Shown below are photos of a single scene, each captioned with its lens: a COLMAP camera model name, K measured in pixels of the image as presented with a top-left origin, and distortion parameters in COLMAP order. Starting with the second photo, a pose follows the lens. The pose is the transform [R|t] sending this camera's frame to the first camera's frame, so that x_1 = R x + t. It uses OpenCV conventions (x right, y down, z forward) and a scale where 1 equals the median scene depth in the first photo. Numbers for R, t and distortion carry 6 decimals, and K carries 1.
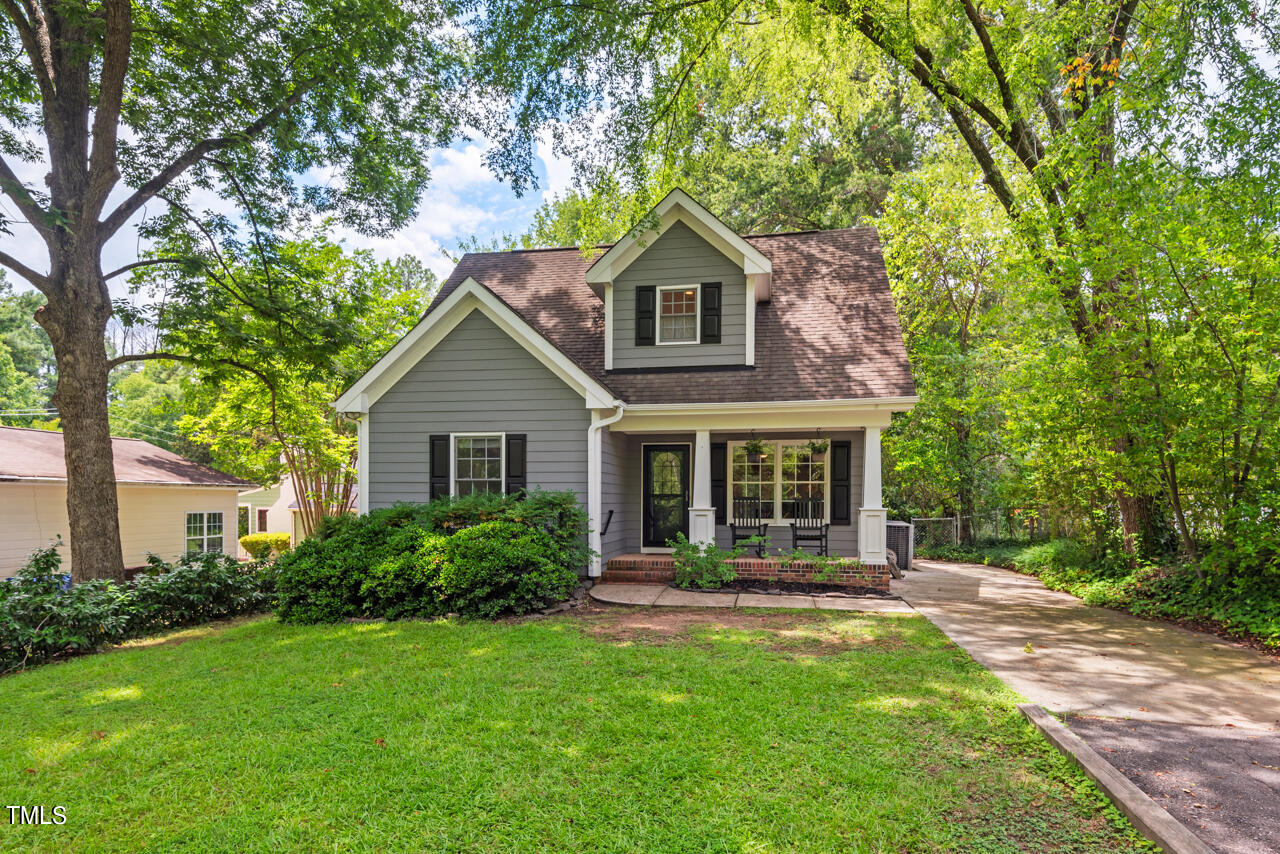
lens RADIAL K [[702.7, 0, 653.6], [0, 702.7, 503.0], [0, 0, 1]] dist [0.021868, 0.000252]
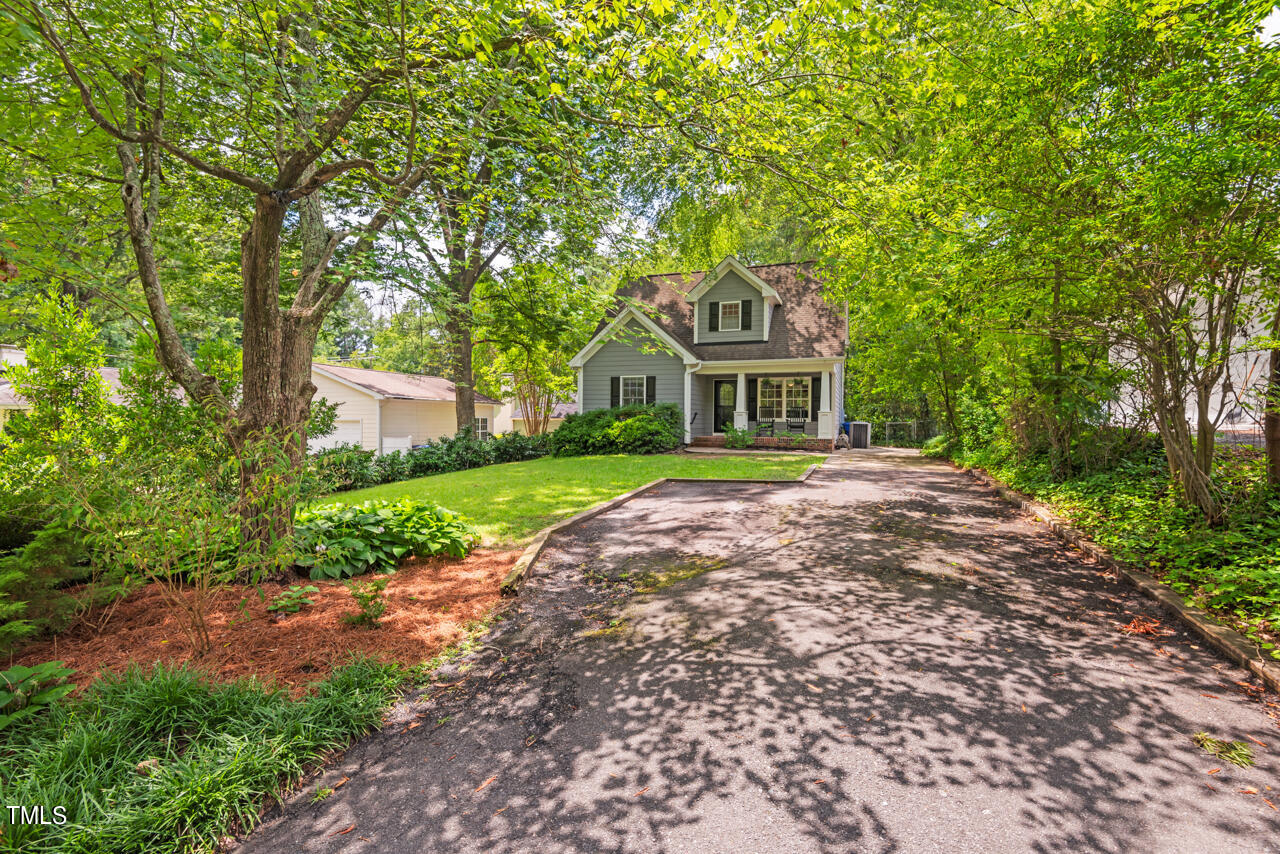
lens RADIAL K [[592.2, 0, 633.7], [0, 592.2, 419.8], [0, 0, 1]] dist [0.027949, -0.001240]
pose [[0.980205, 0.005668, -0.197902, 0.105095], [-0.006699, 0.999967, -0.004536, 0.041207], [0.197870, 0.005772, 0.980211, -0.742168]]
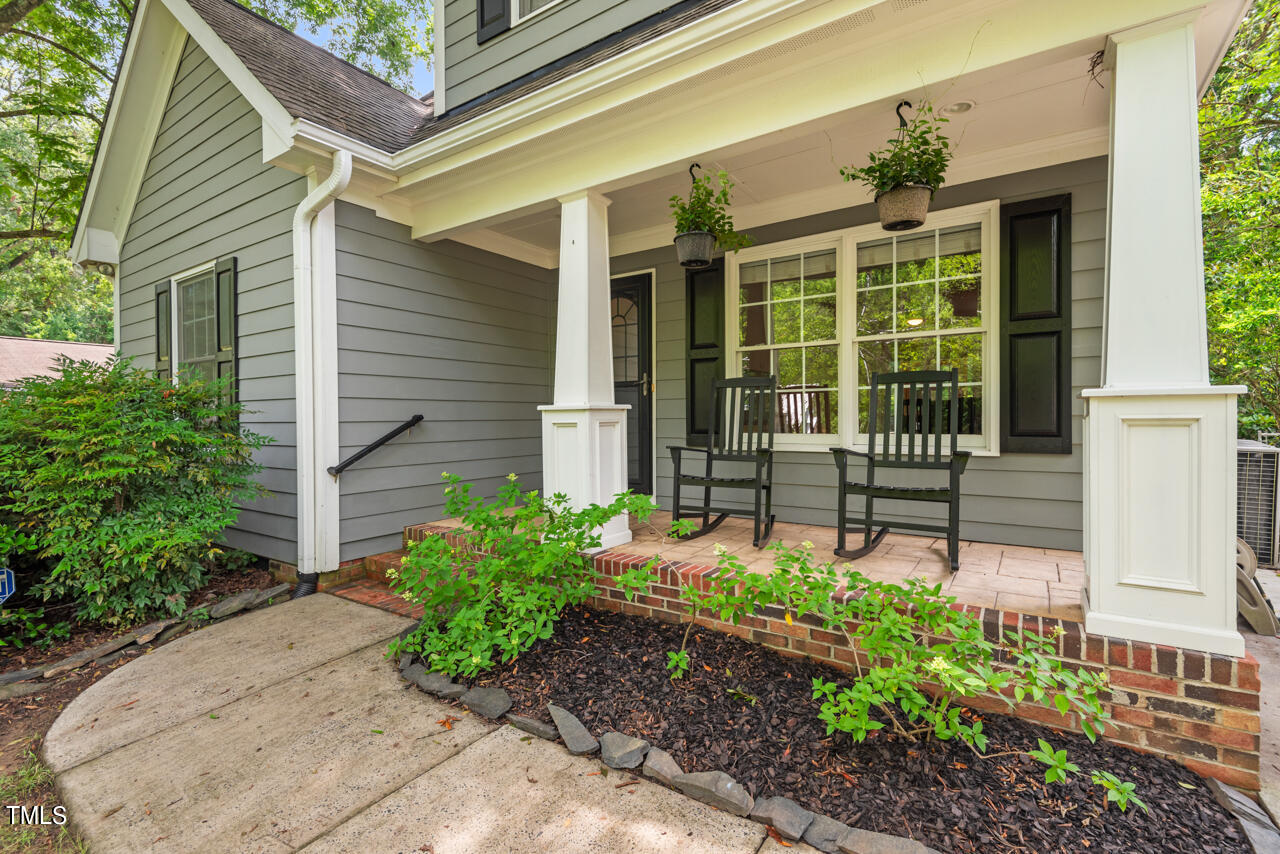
lens RADIAL K [[591.8, 0, 645.9], [0, 591.8, 421.3], [0, 0, 1]] dist [0.001099, 0.000149]
pose [[0.911751, -0.009874, -0.410625, 0.232130], [0.003857, 0.999873, -0.015481, 0.021045], [0.410725, 0.012531, 0.911673, 0.731821]]
